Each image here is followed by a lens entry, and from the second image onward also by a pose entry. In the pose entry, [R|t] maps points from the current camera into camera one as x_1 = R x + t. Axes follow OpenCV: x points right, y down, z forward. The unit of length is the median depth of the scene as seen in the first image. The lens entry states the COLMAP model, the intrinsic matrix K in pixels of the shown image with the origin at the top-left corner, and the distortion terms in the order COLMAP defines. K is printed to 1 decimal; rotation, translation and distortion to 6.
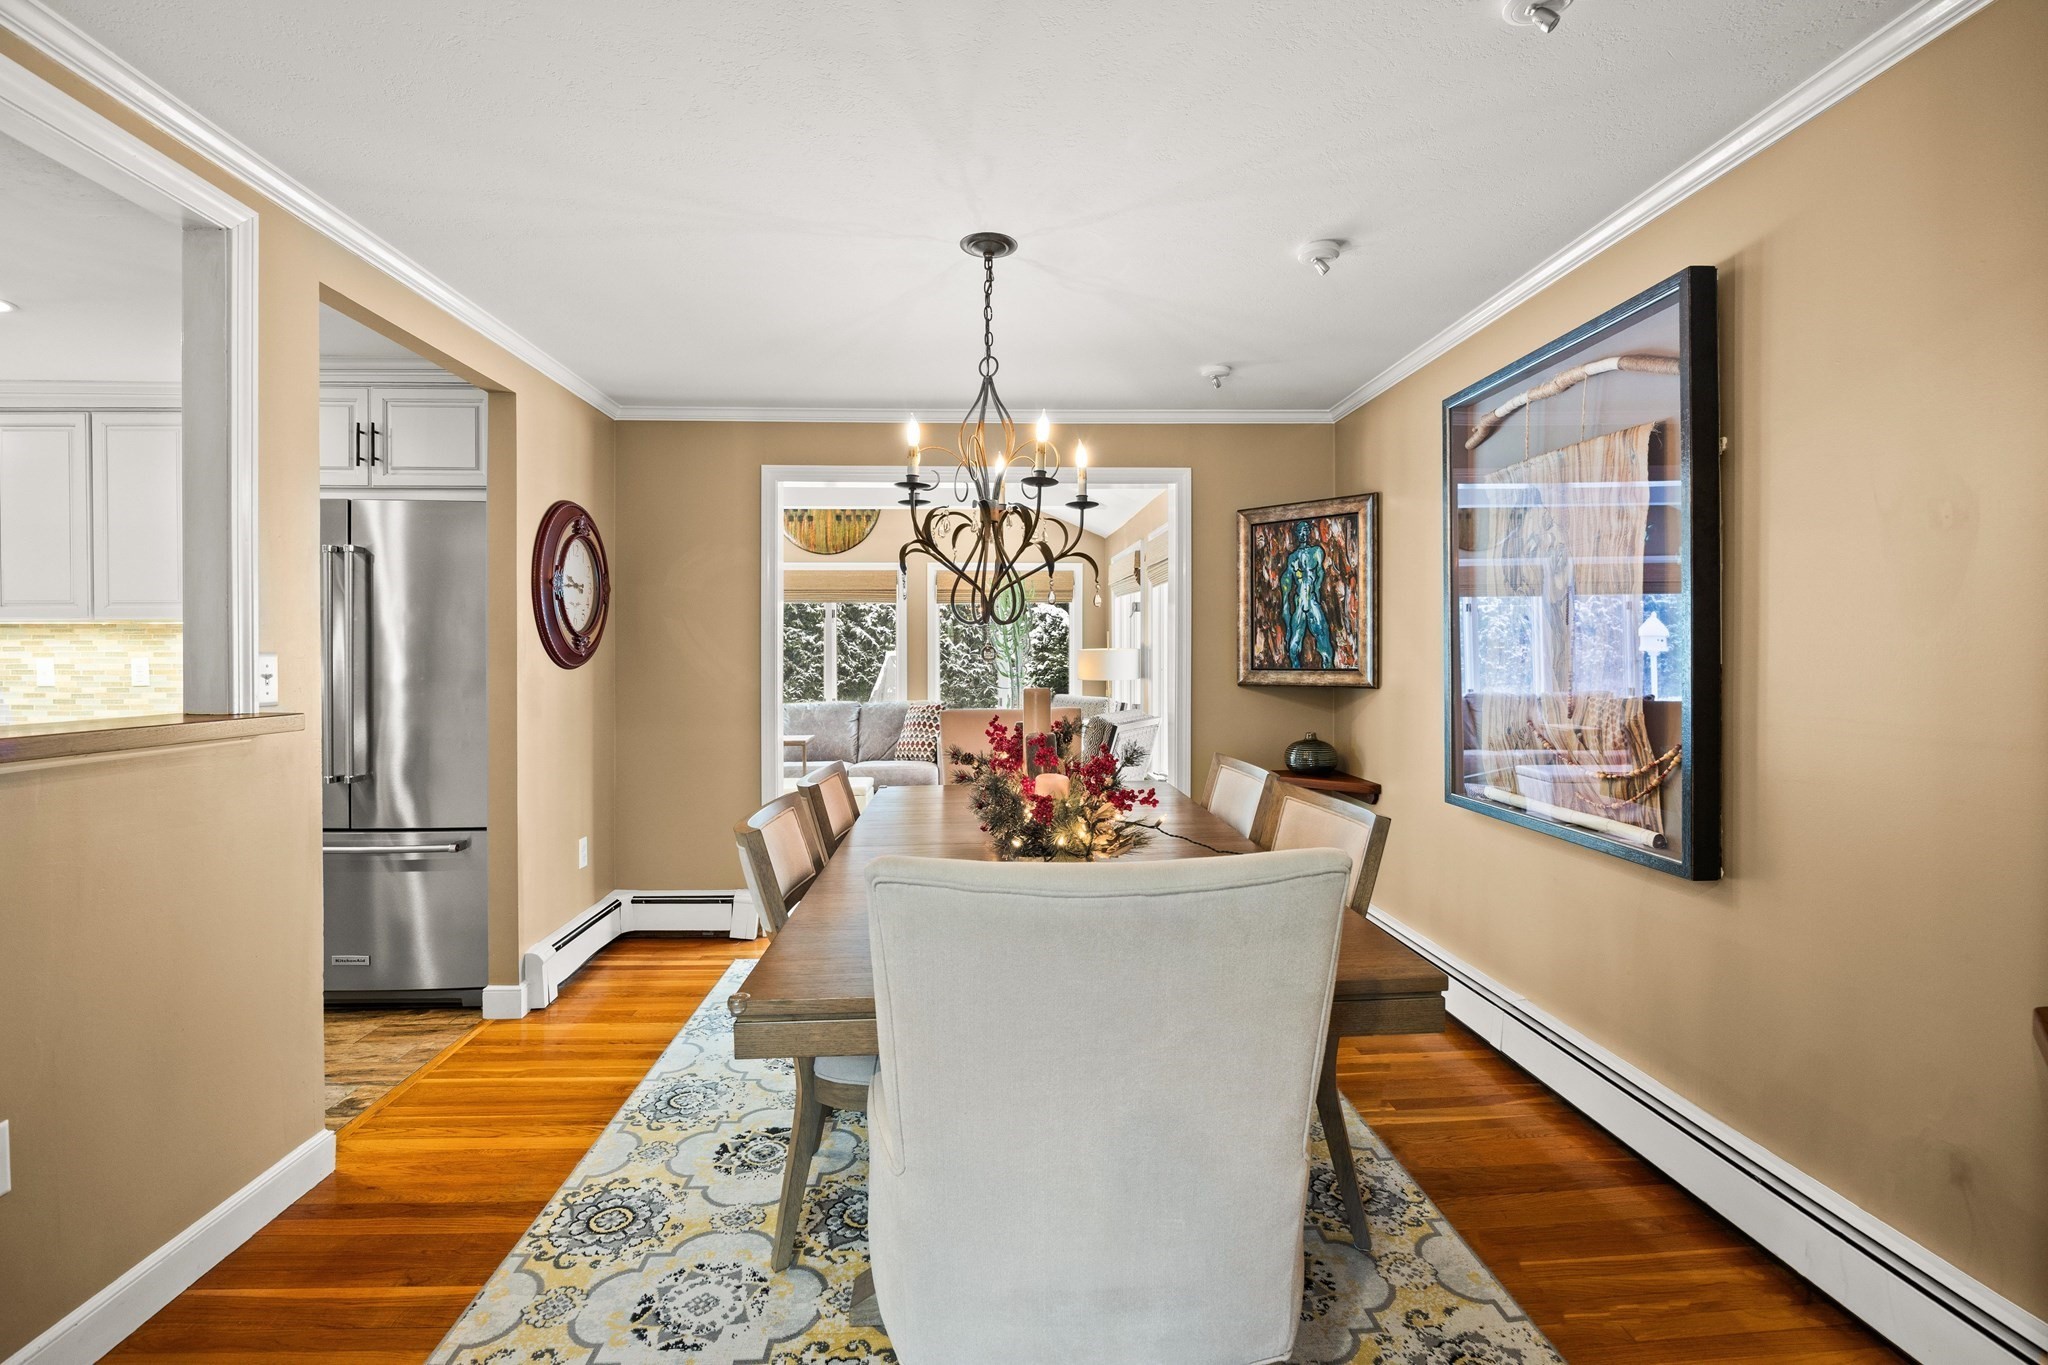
lens RADIAL K [[945.1, 0, 1021.7], [0, 945.1, 659.4], [0, 0, 1]] dist [-0.008585, -0.000220]
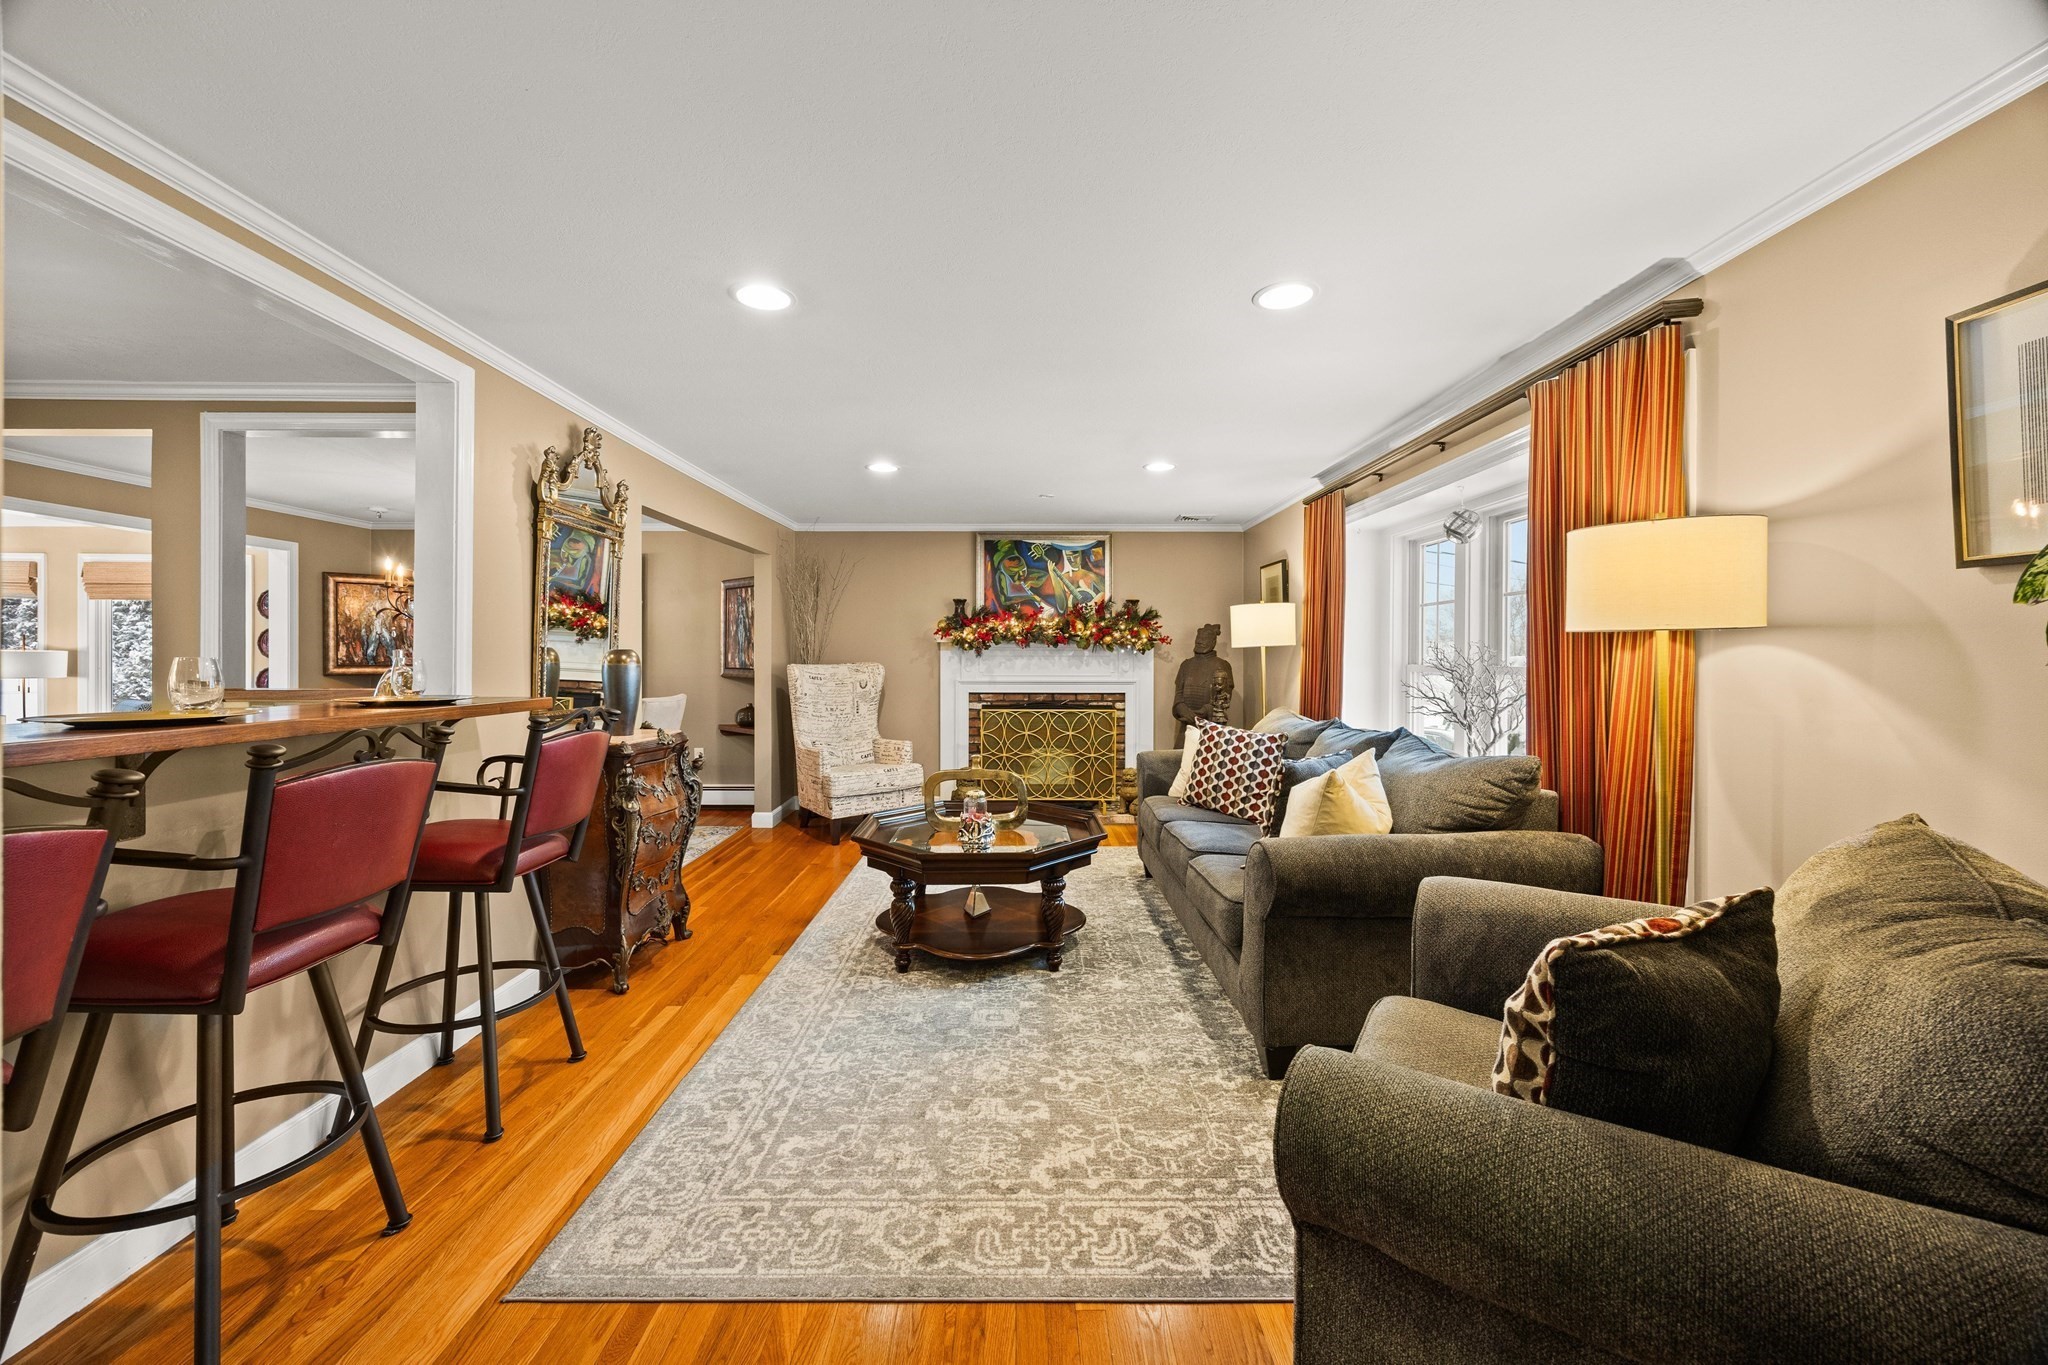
lens RADIAL K [[779.5, 0, 1020.4], [0, 779.5, 660.7], [0, 0, 1]] dist [-0.001048, -0.000059]
pose [[0.048098, 0.000856, 0.998842, -1.217028], [-0.000891, 0.999999, -0.000814, 0.001415], [-0.998842, -0.000851, 0.048099, -0.347189]]
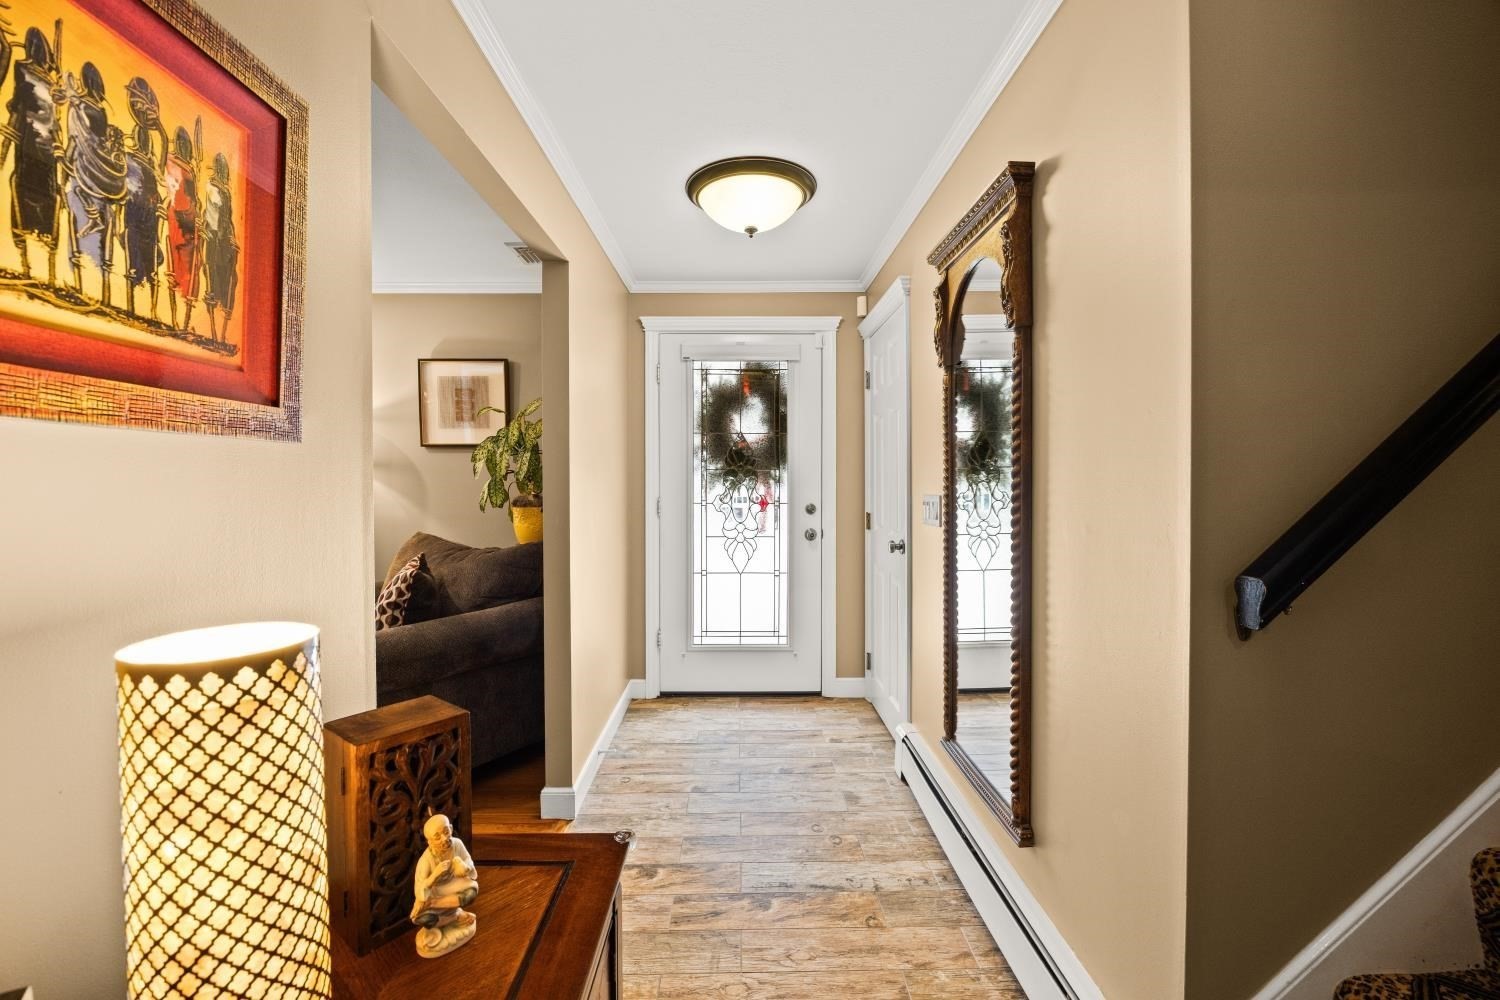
lens RADIAL K [[629.1, 0, 745.3], [0, 629.1, 489.5], [0, 0, 1]] dist [-0.000387, -0.000017]
pose [[-0.999039, 0.001870, 0.043801, -1.310443], [0.002384, 0.999929, 0.011682, 0.006303], [-0.043776, 0.011775, -0.998972, 0.087706]]
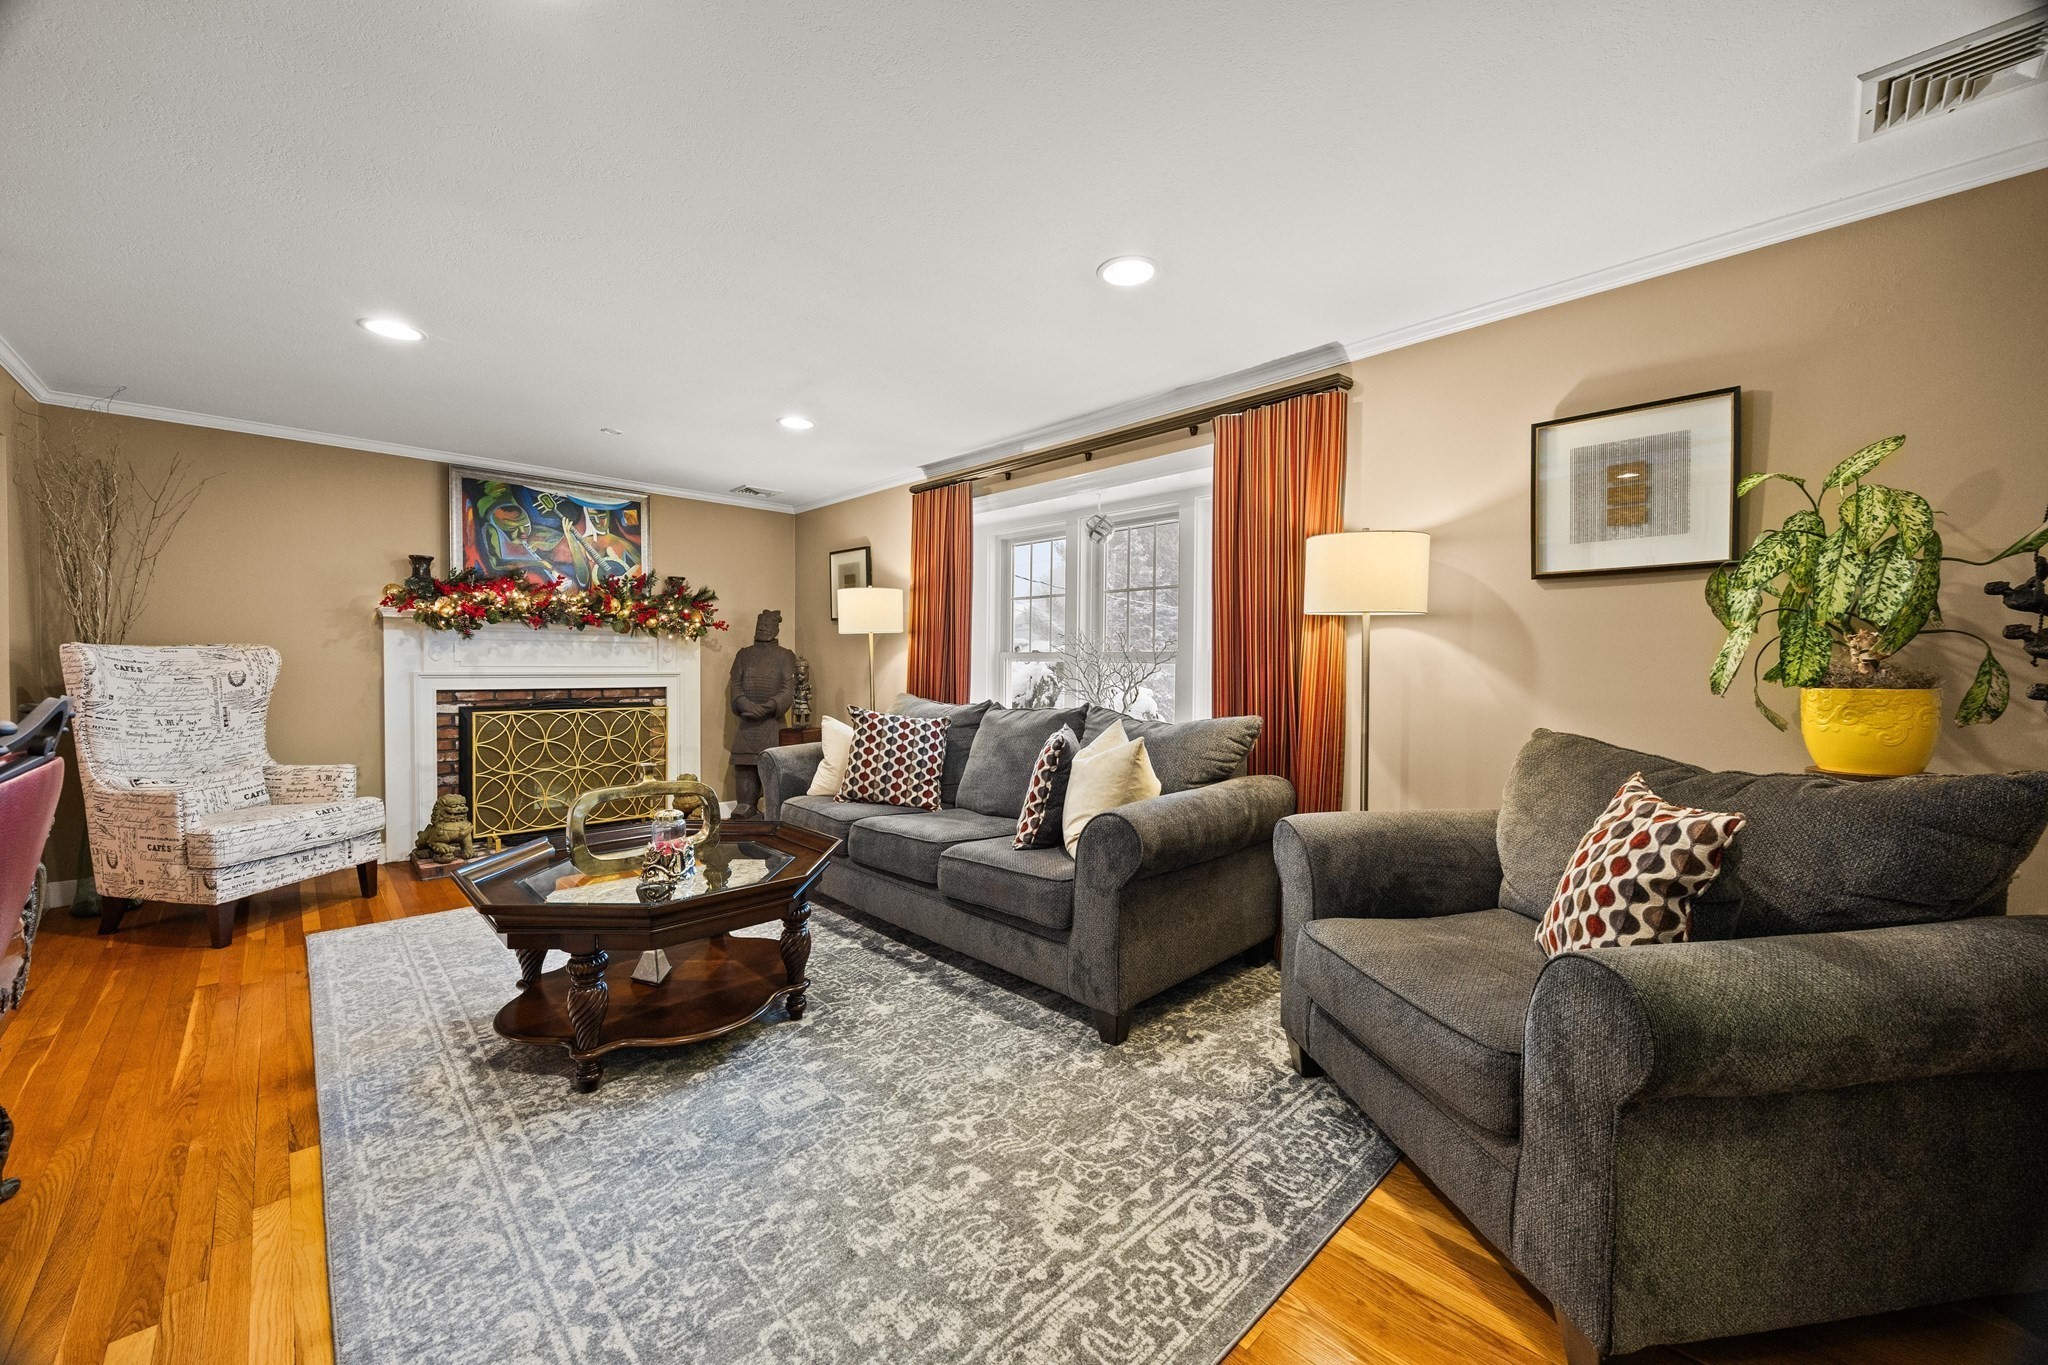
lens RADIAL K [[773.6, 0, 1020.0], [0, 773.6, 677.1], [0, 0, 1]] dist [-0.004989, -0.000017]
pose [[-0.654700, -0.013999, 0.755759, -1.011636], [-0.004220, 0.999881, 0.014866, 0.027032], [-0.755877, 0.006543, -0.654681, -0.062231]]
